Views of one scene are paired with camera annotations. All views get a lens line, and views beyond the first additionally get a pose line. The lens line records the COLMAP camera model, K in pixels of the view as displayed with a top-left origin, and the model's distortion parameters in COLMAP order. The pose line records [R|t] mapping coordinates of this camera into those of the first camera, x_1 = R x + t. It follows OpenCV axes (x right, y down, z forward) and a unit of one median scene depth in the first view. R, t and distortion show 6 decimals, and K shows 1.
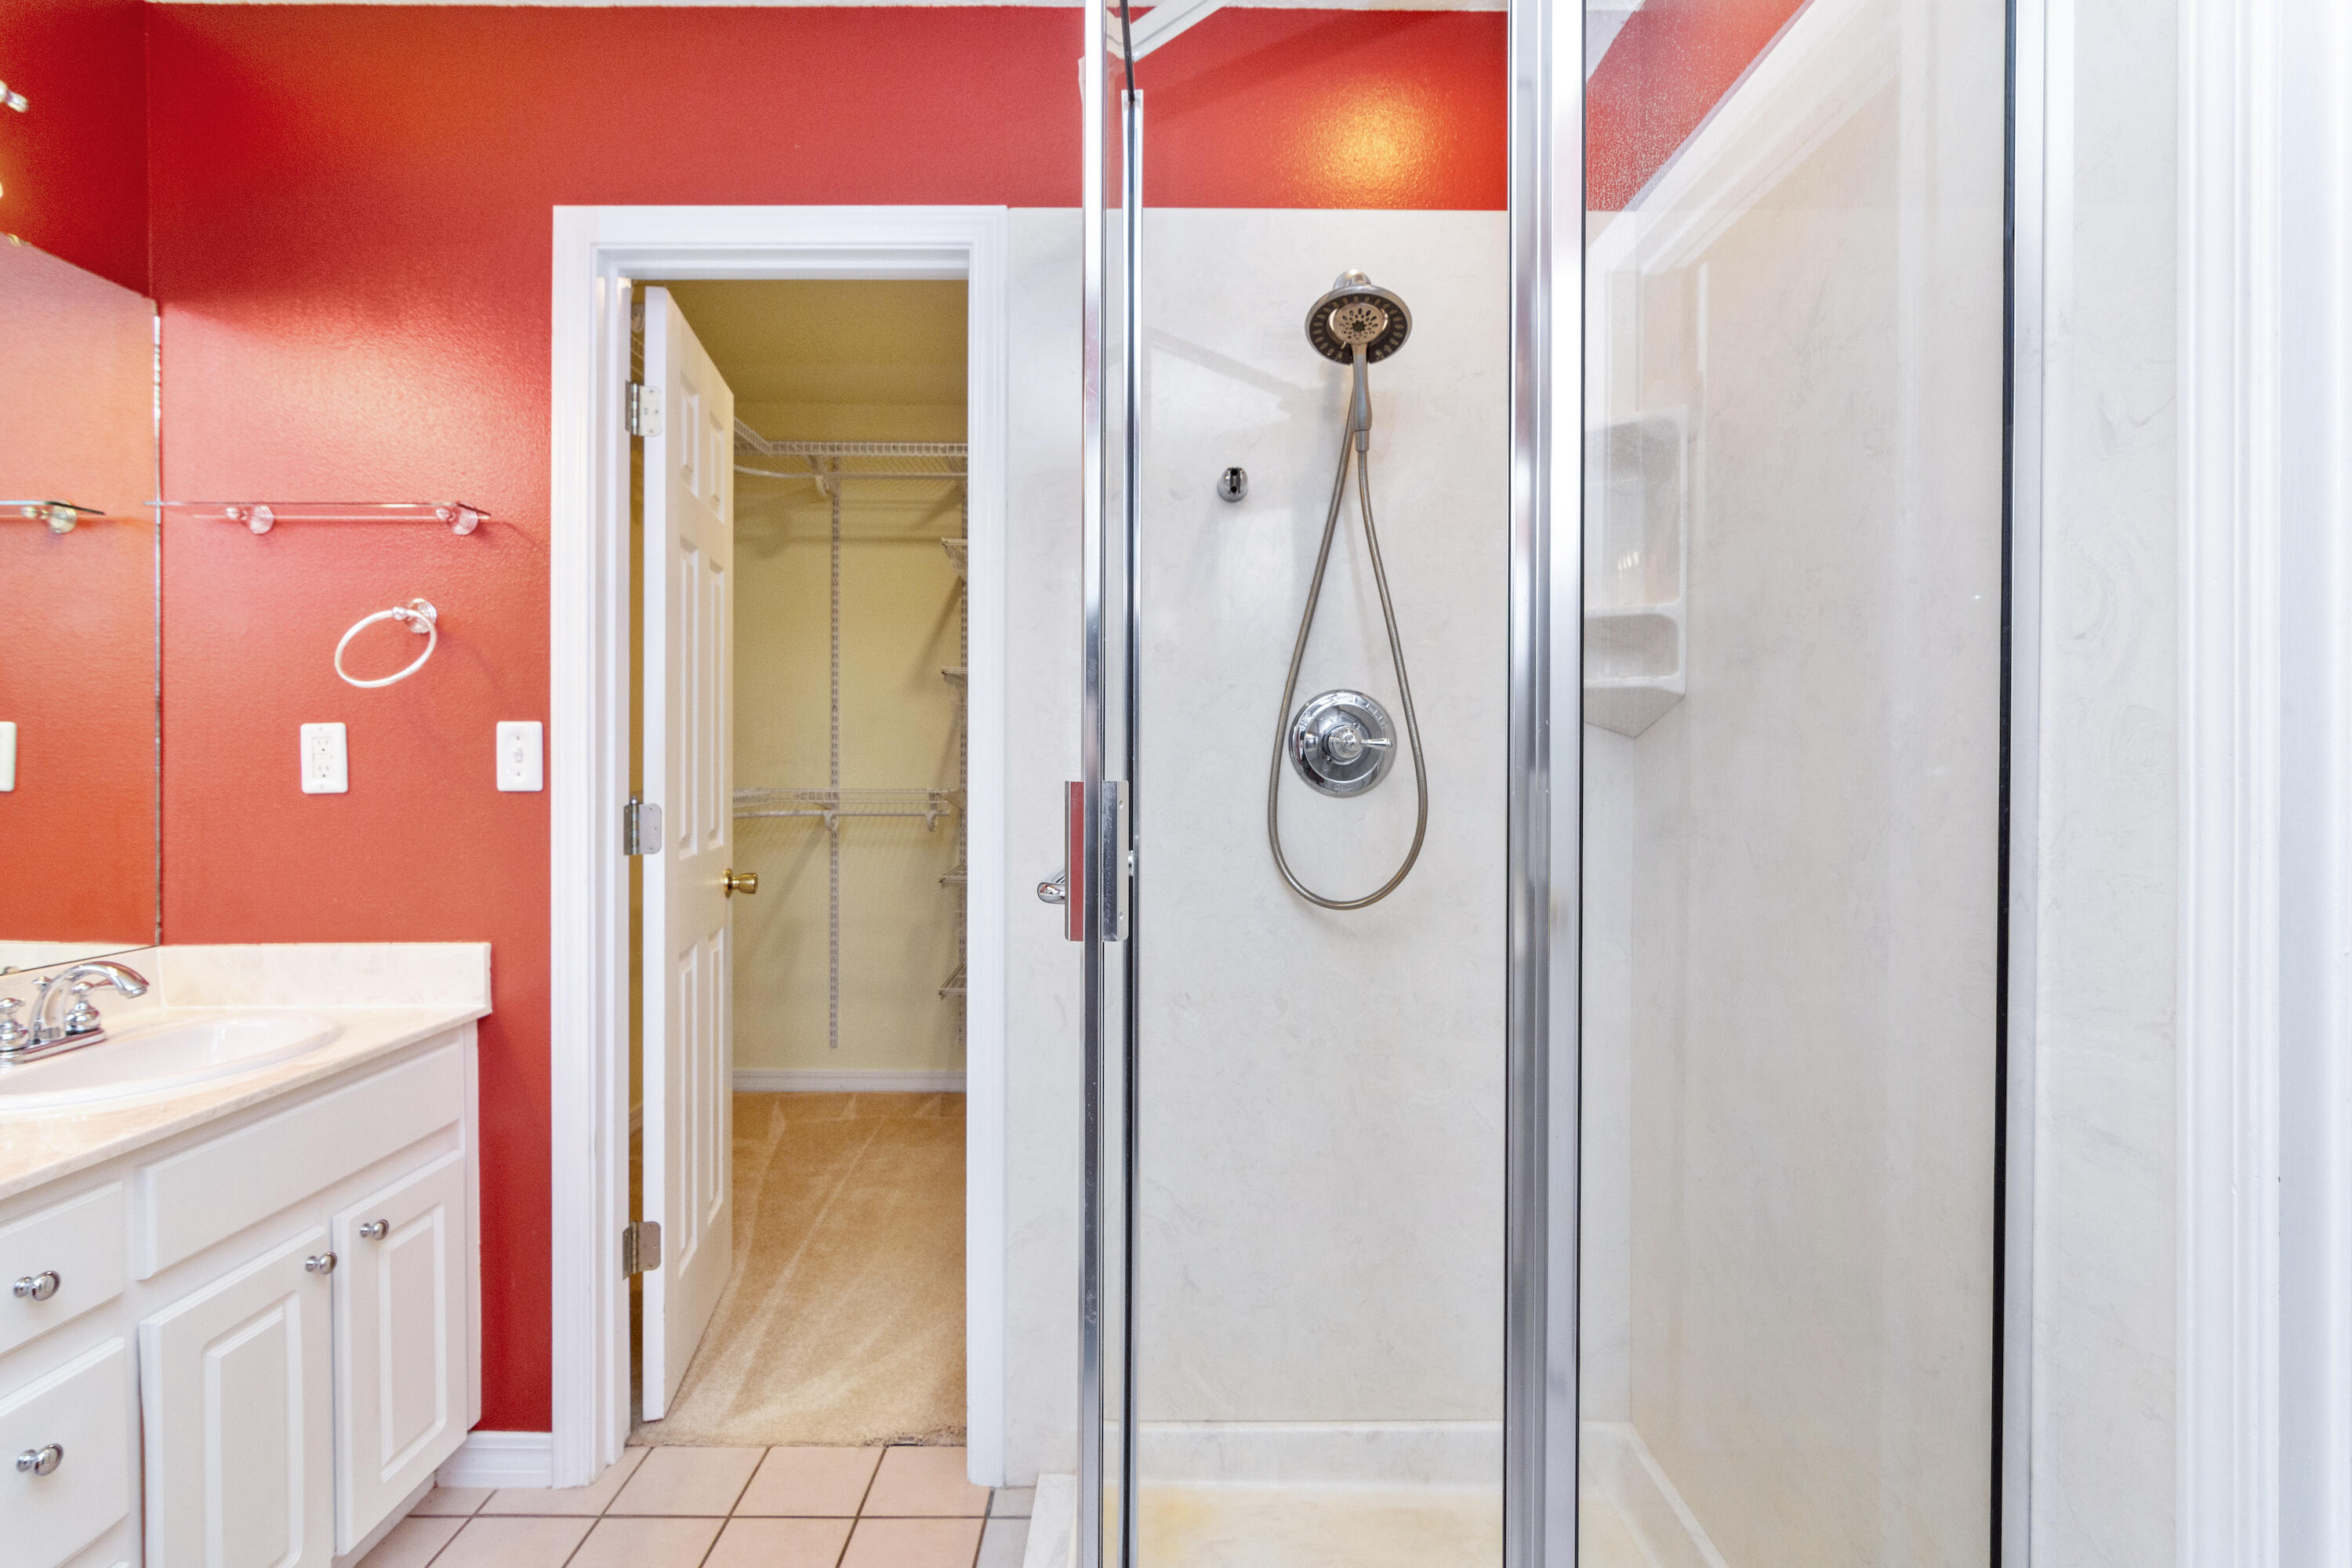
lens RADIAL K [[1137.0, 0, 1167.4], [0, 1137.0, 764.5], [0, 0, 1]] dist [-0.000893, 0.000102]
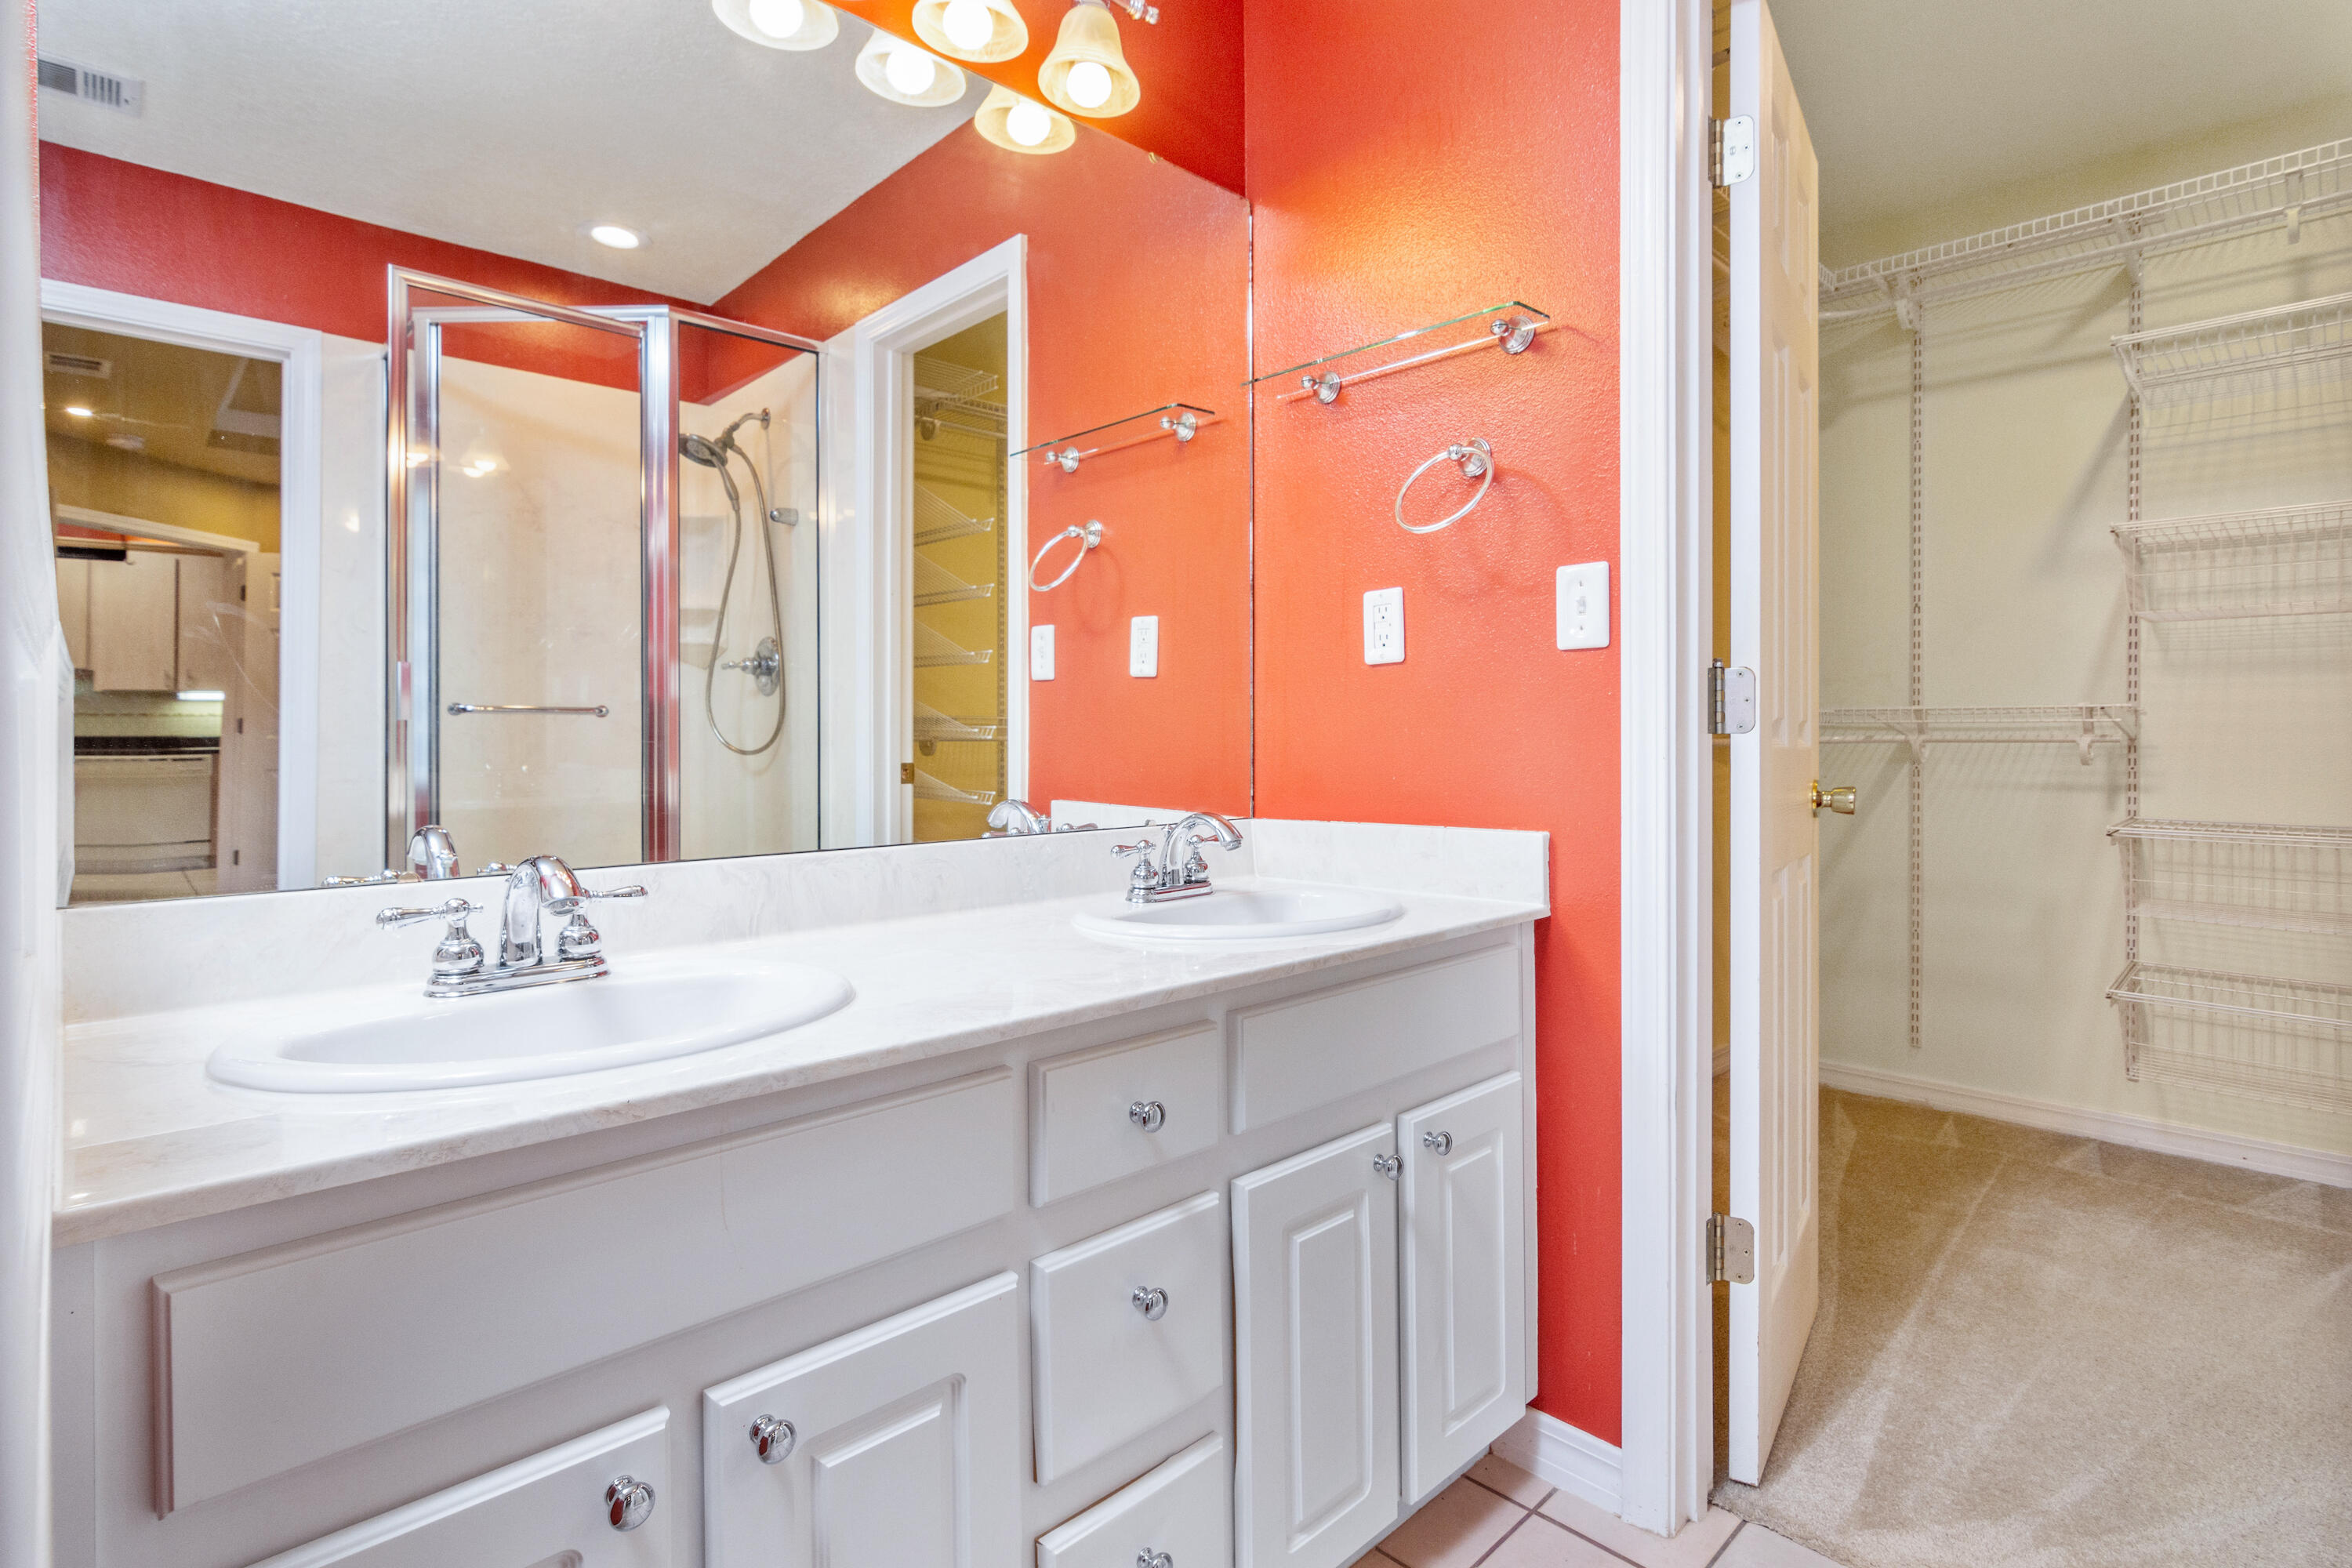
lens RADIAL K [[1137.0, 0, 1167.4], [0, 1137.0, 764.5], [0, 0, 1]] dist [-0.000893, 0.000102]
pose [[0.690774, 0.008221, -0.723024, -0.180589], [0.002538, 0.999902, 0.013795, 0.092611], [0.723067, -0.011364, 0.690685, 0.215313]]
